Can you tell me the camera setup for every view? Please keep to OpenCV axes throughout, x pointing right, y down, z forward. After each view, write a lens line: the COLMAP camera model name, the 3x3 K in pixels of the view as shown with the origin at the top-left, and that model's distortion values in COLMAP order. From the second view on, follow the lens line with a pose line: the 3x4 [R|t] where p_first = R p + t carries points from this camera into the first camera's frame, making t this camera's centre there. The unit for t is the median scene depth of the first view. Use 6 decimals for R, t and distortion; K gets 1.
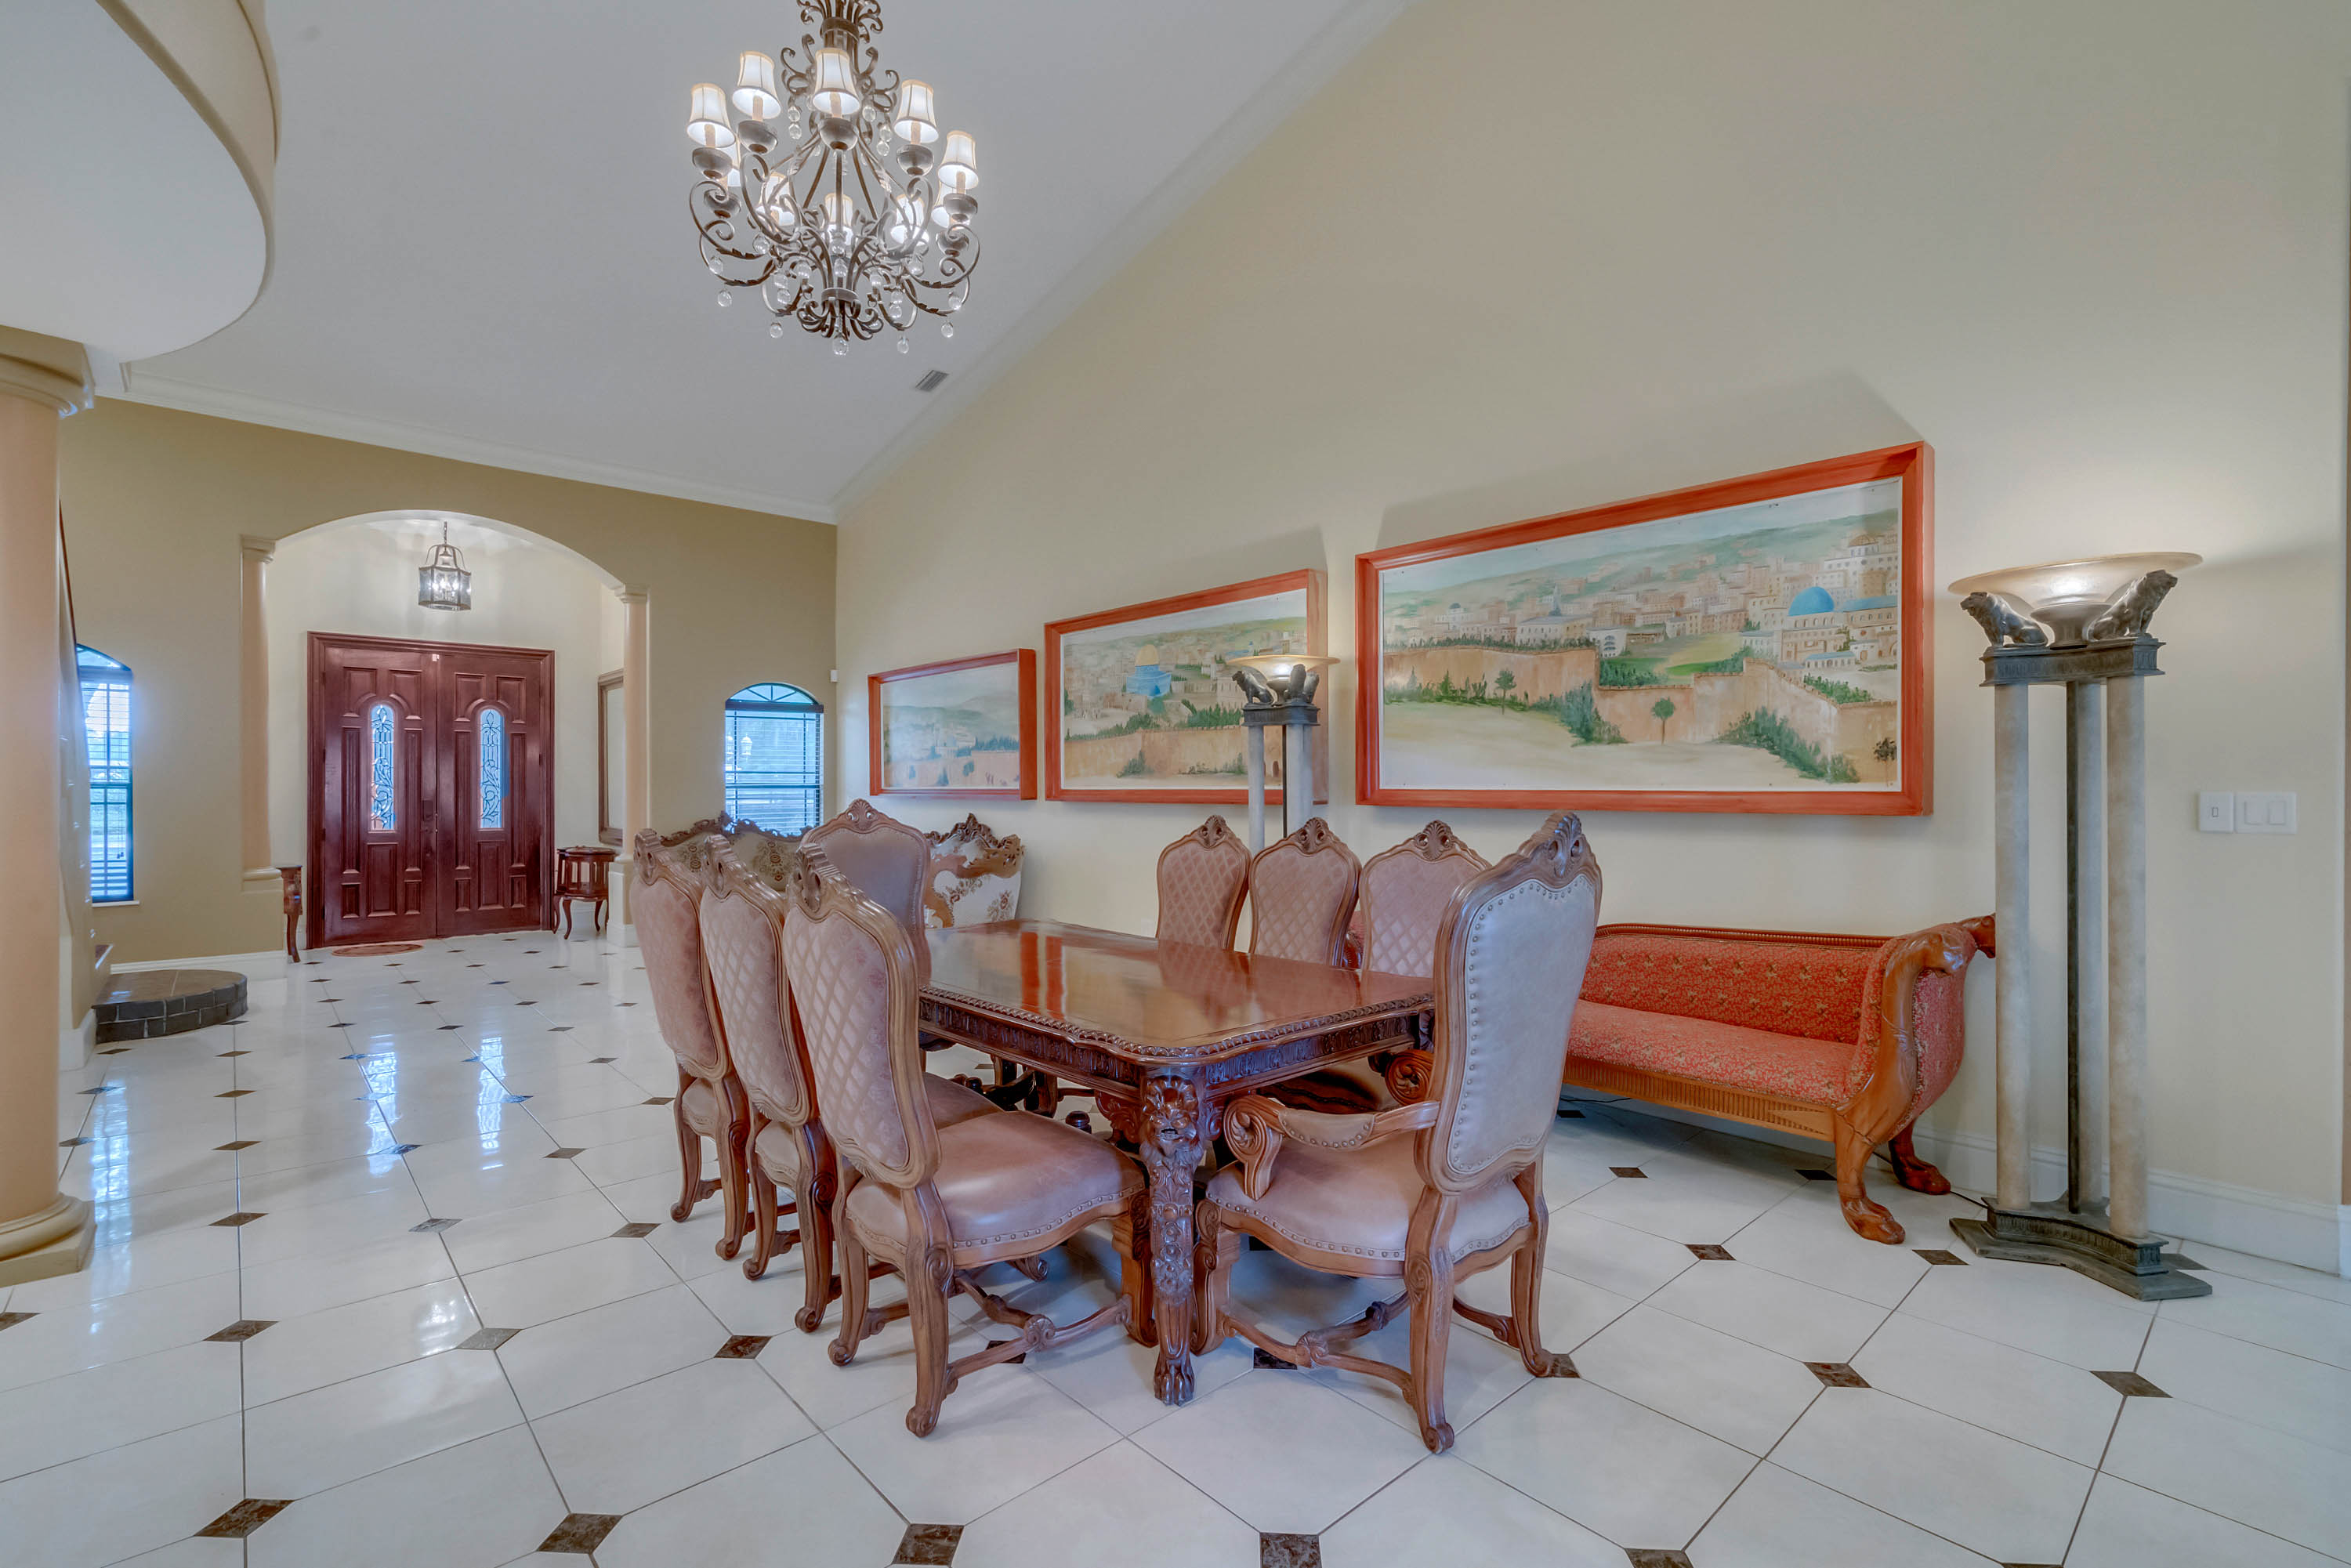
lens RADIAL K [[1056.4, 0, 1166.6], [0, 1056.4, 784.5], [0, 0, 1]] dist [-0.005533, 0.001894]
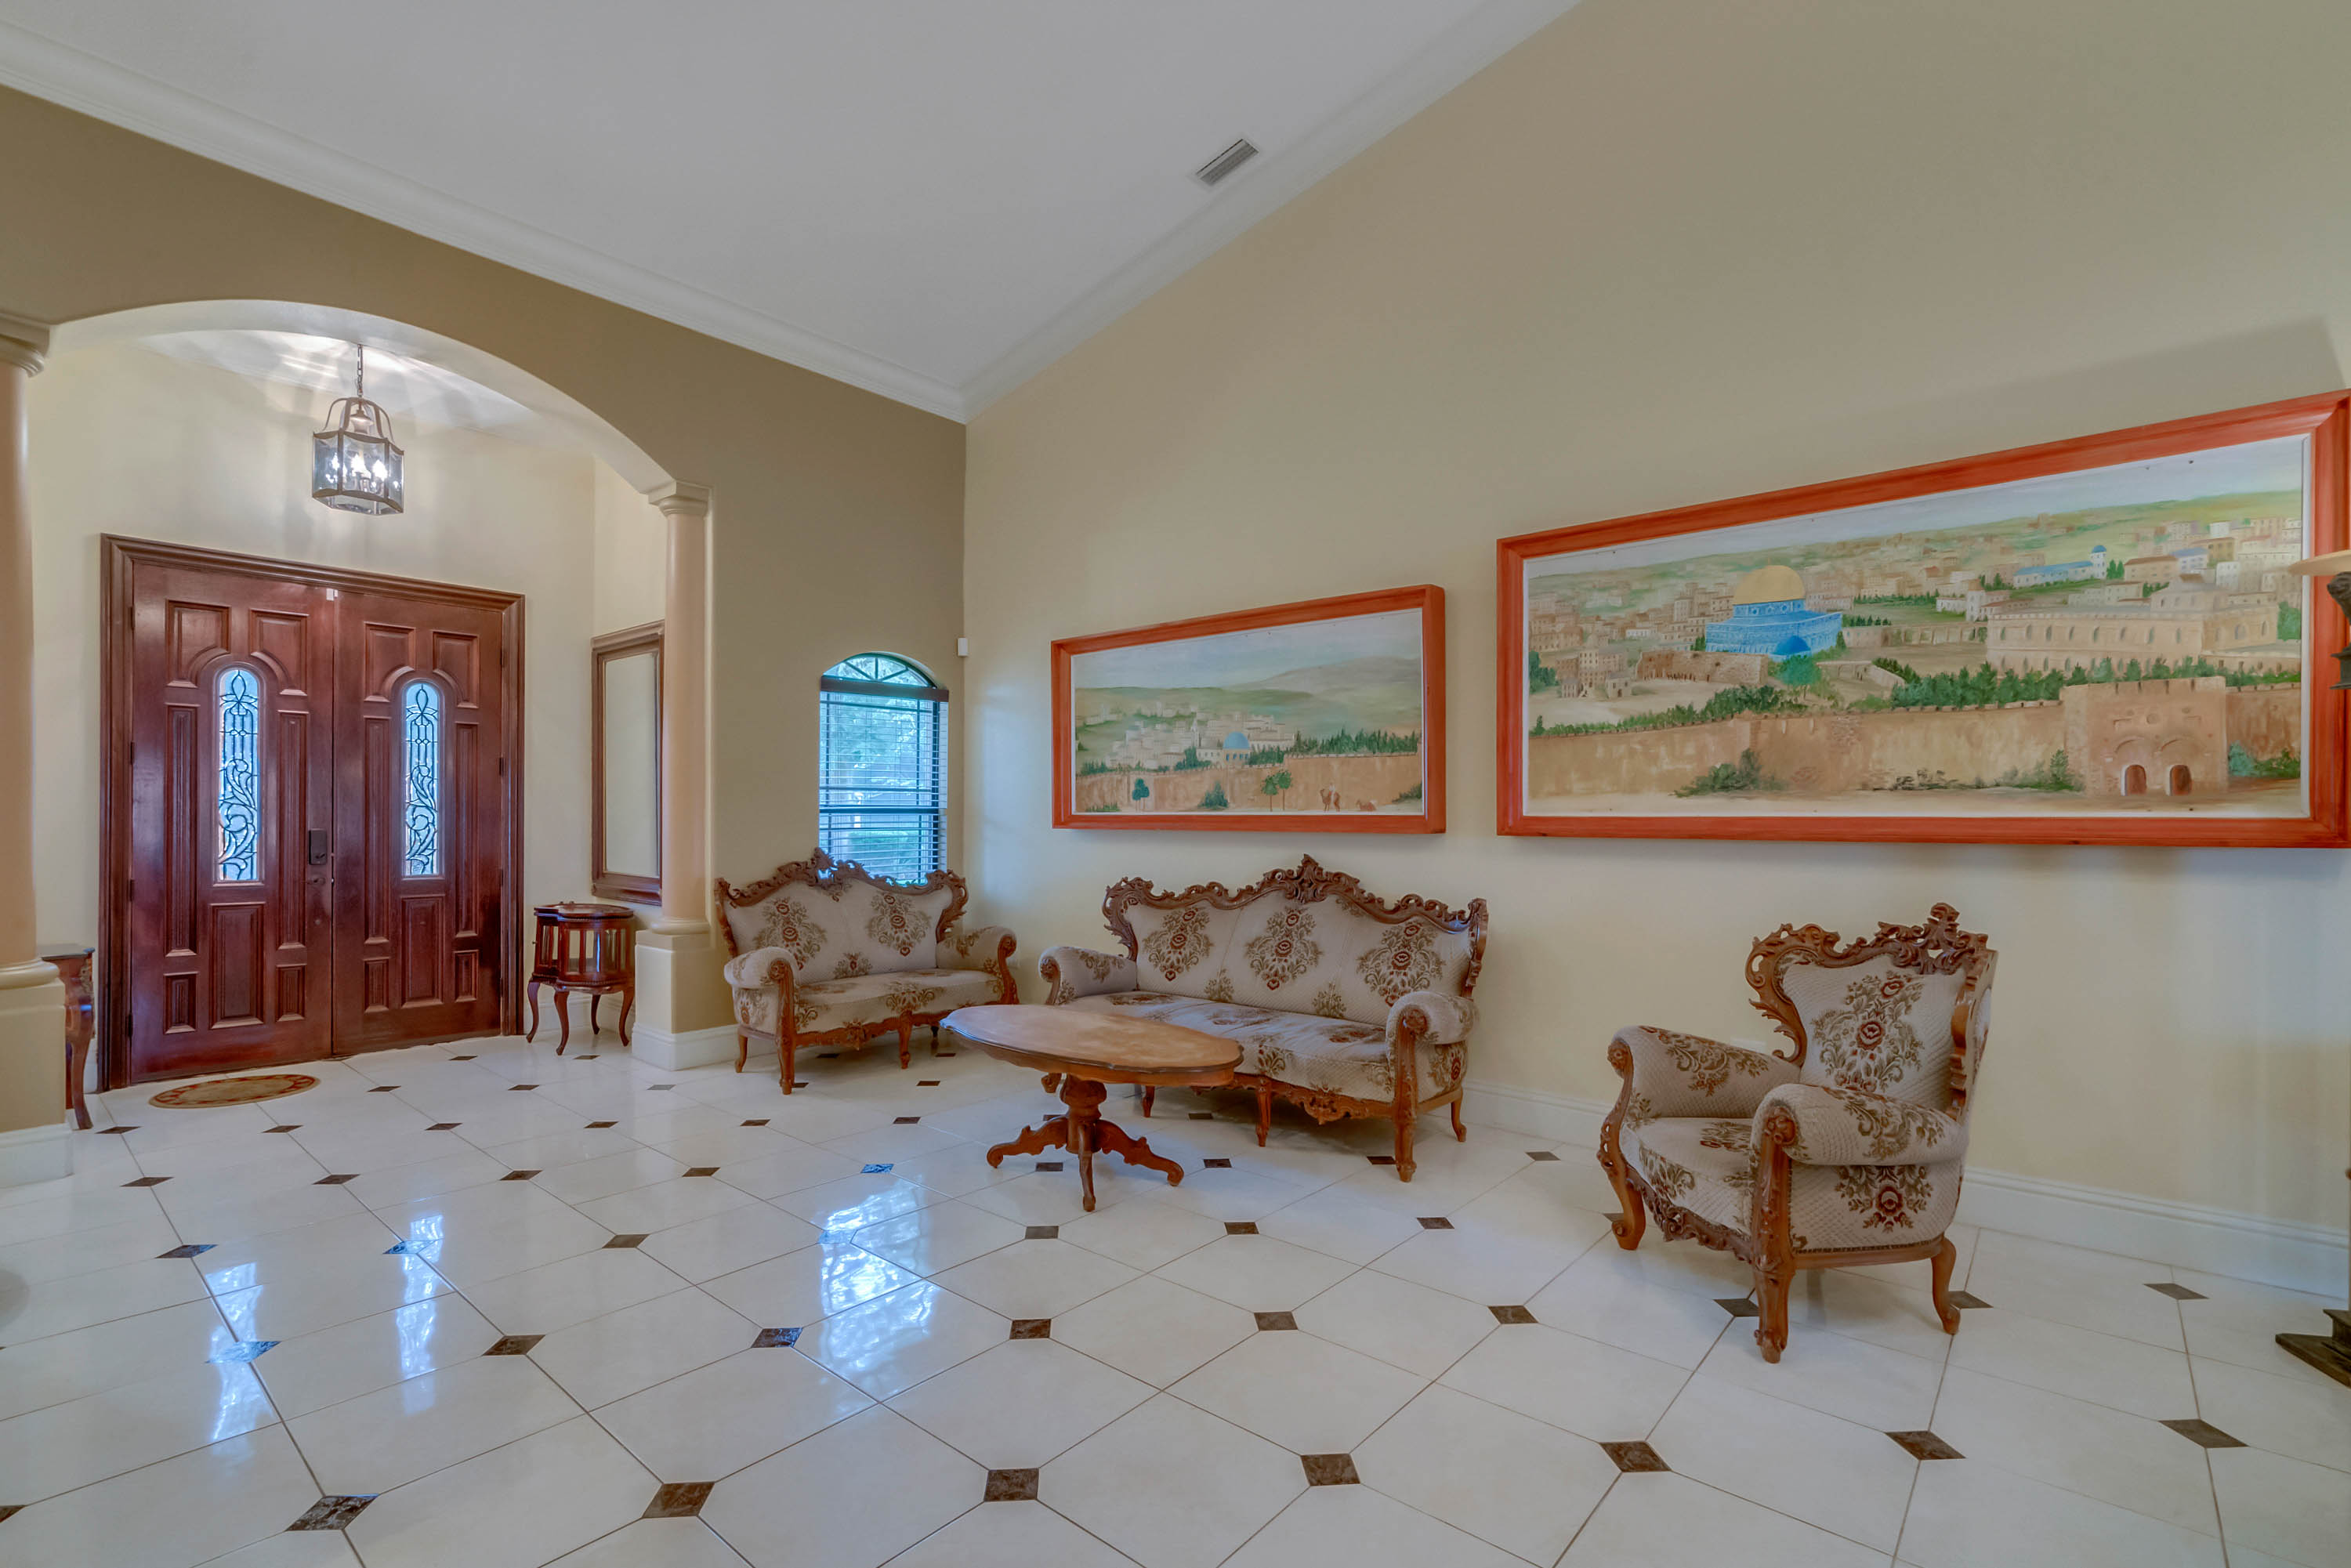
lens RADIAL K [[1056.4, 0, 1145.8], [0, 1056.4, 814.3], [0, 0, 1]] dist [-0.005533, 0.001894]
pose [[0.991728, 0.003691, 0.128301, -0.317734], [-0.004079, 0.999988, 0.002758, 0.002034], [-0.128289, -0.003259, 0.991731, 0.351541]]
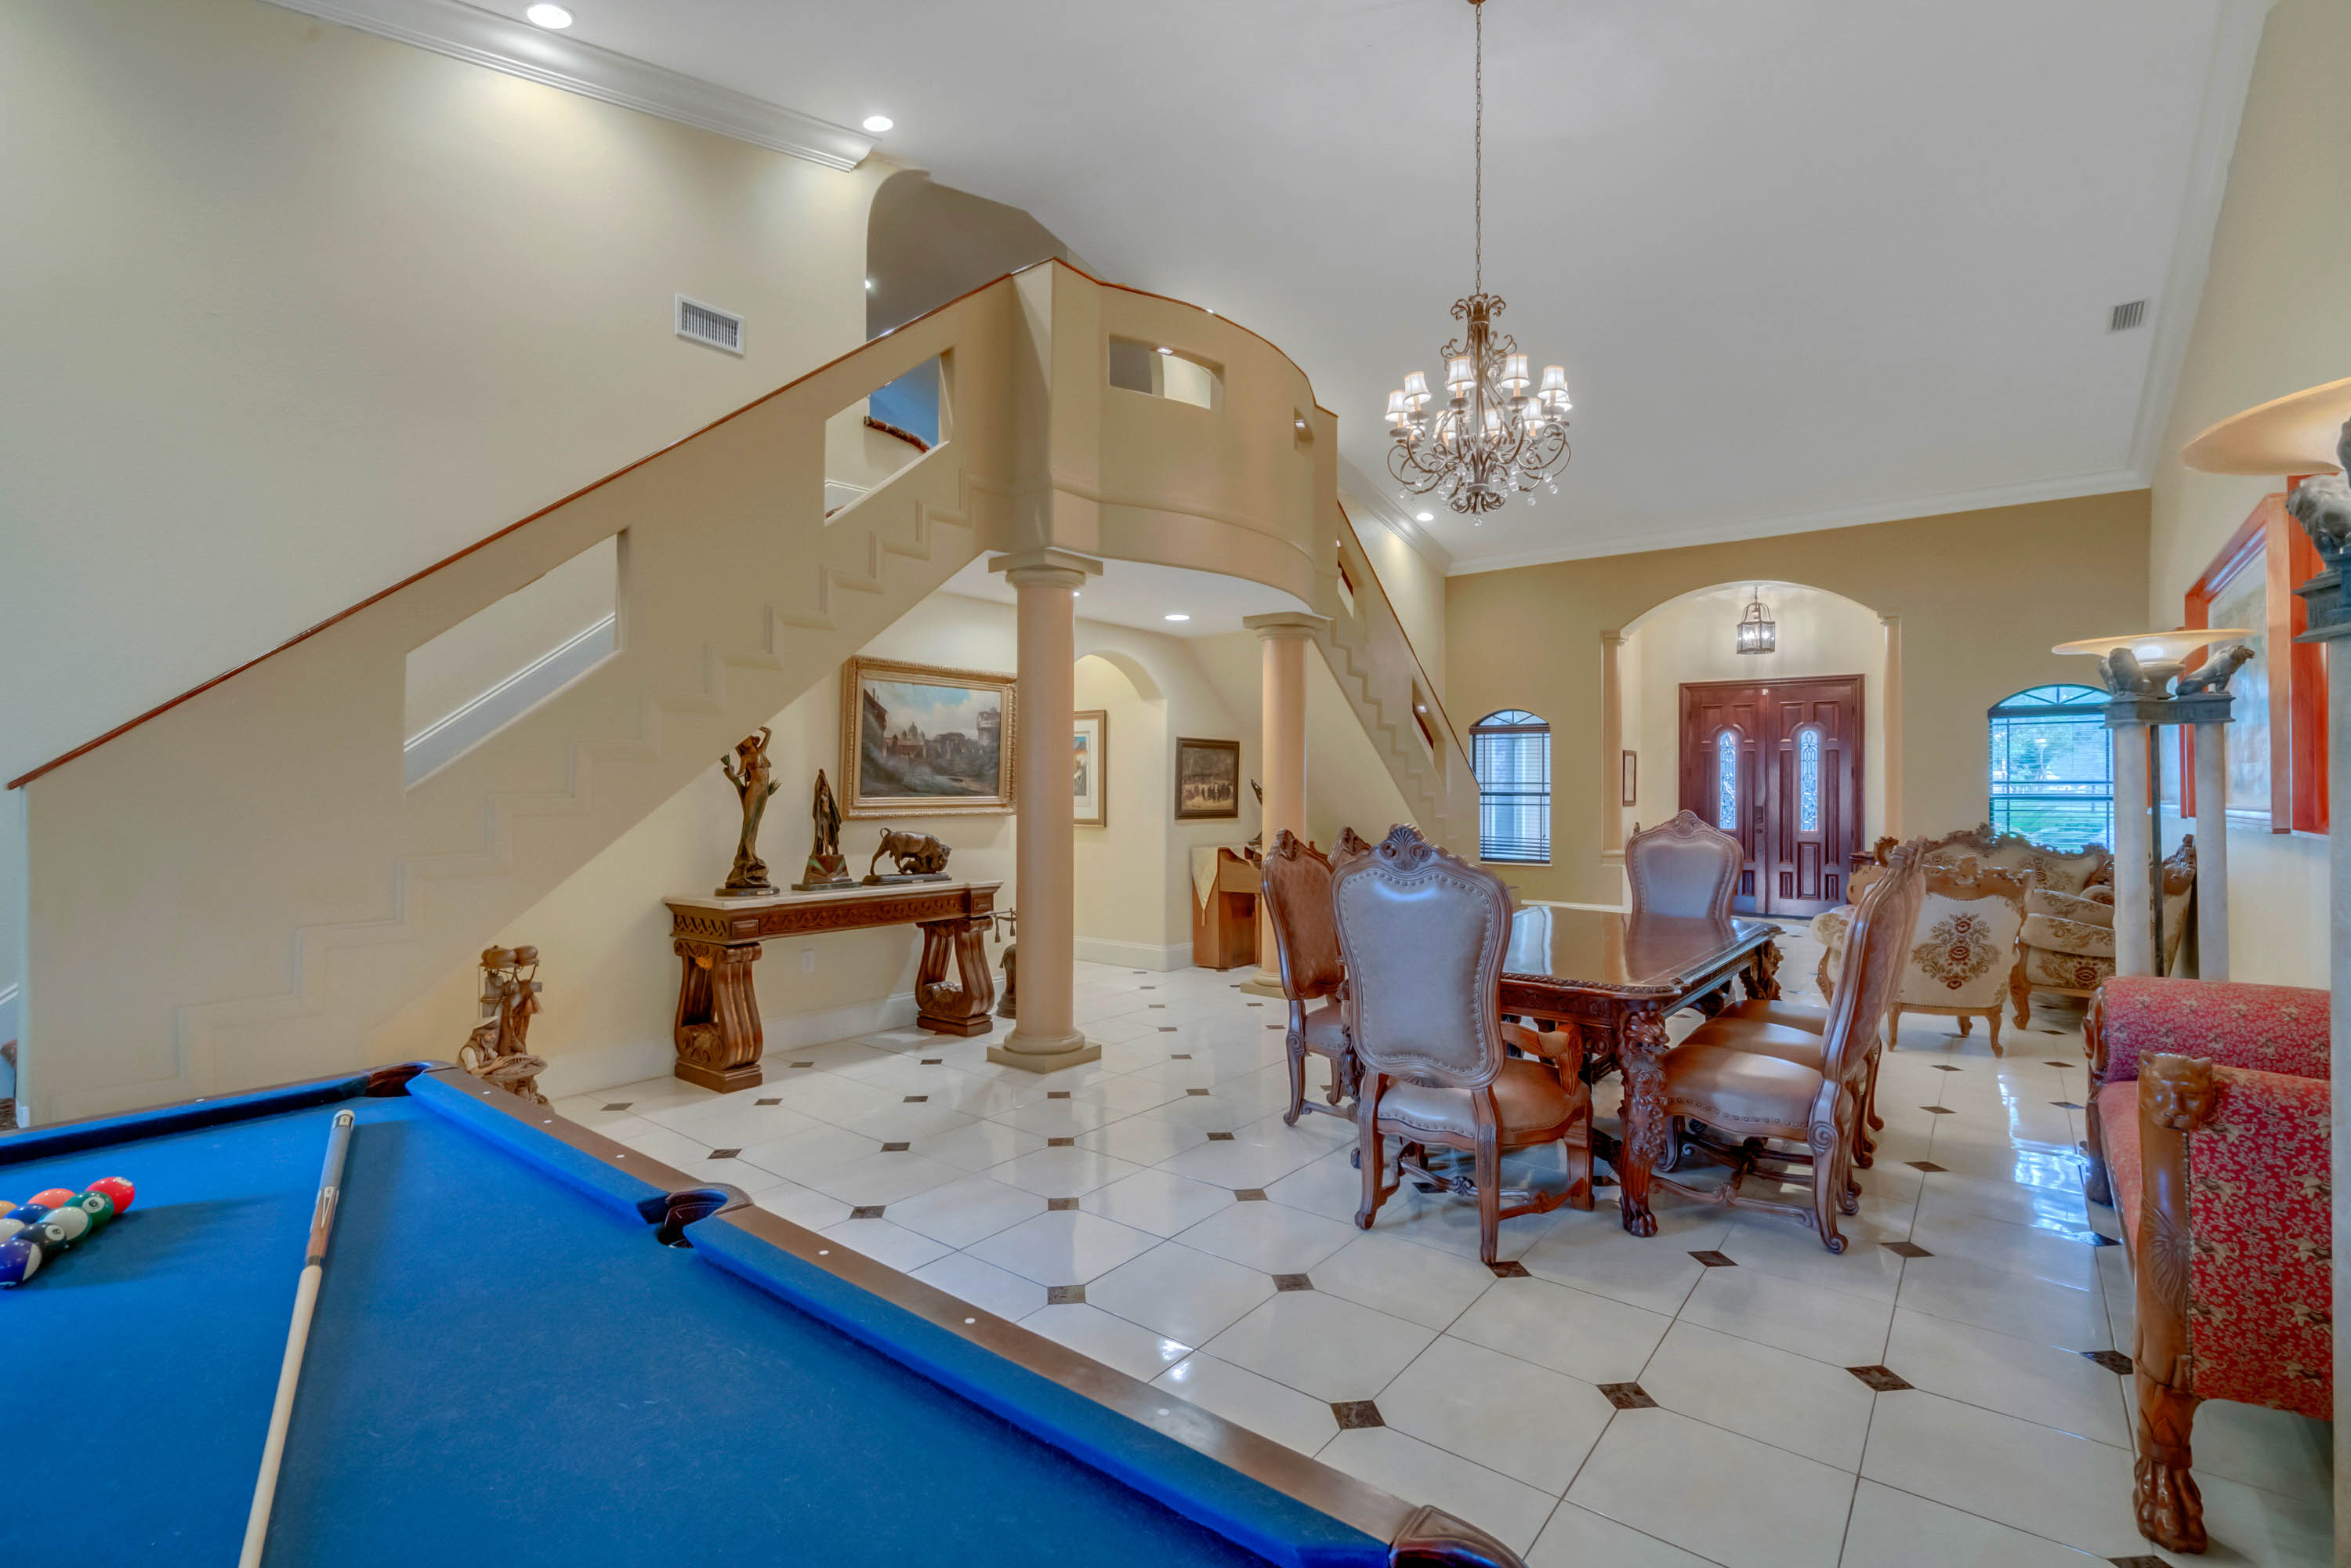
lens RADIAL K [[1056.4, 0, 1194.4], [0, 1056.4, 780.9], [0, 0, 1]] dist [-0.005533, 0.001894]
pose [[0.190371, -0.006827, -0.981688, 0.410532], [-0.002027, 0.999971, -0.007347, -0.005166], [0.981710, 0.003388, 0.190352, 0.106274]]
